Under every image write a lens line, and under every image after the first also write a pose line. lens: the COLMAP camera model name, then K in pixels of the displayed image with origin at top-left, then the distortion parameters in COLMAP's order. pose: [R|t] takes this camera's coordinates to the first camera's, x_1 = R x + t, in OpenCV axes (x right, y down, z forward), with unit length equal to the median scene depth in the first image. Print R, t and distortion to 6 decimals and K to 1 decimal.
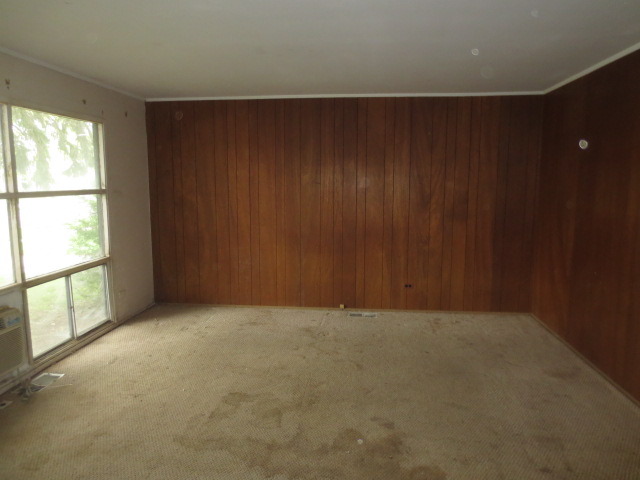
lens RADIAL K [[459.1, 0, 318.4], [0, 459.1, 239.9], [0, 0, 1]] dist [-0.023912, 0.004355]
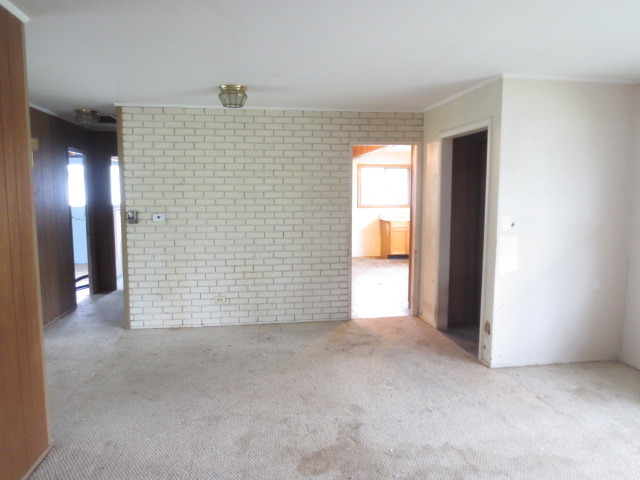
lens RADIAL K [[459.1, 0, 318.4], [0, 459.1, 239.9], [0, 0, 1]] dist [-0.023912, 0.004355]
pose [[-0.968834, 0.028217, -0.246098, 0.319555], [-0.029799, 0.973000, 0.228872, -0.163265], [0.245912, 0.229072, -0.941835, 1.264681]]
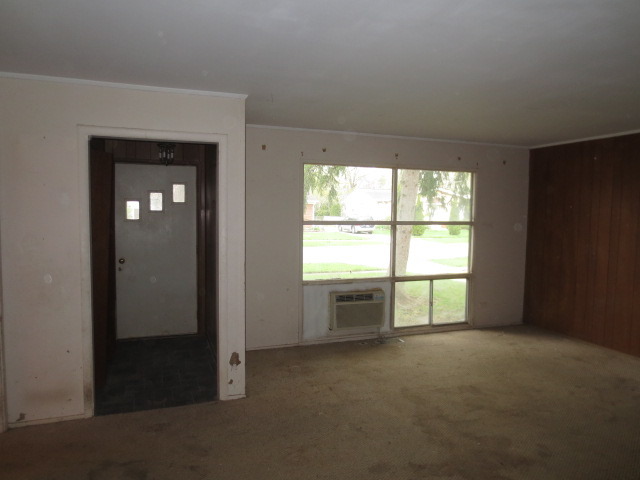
lens RADIAL K [[459.1, 0, 318.4], [0, 459.1, 239.9], [0, 0, 1]] dist [-0.023912, 0.004355]
pose [[0.447101, 0.066927, -0.891976, 0.658666], [-0.130784, 0.991372, 0.008830, -0.015998], [0.884870, 0.112709, 0.451997, 0.018430]]
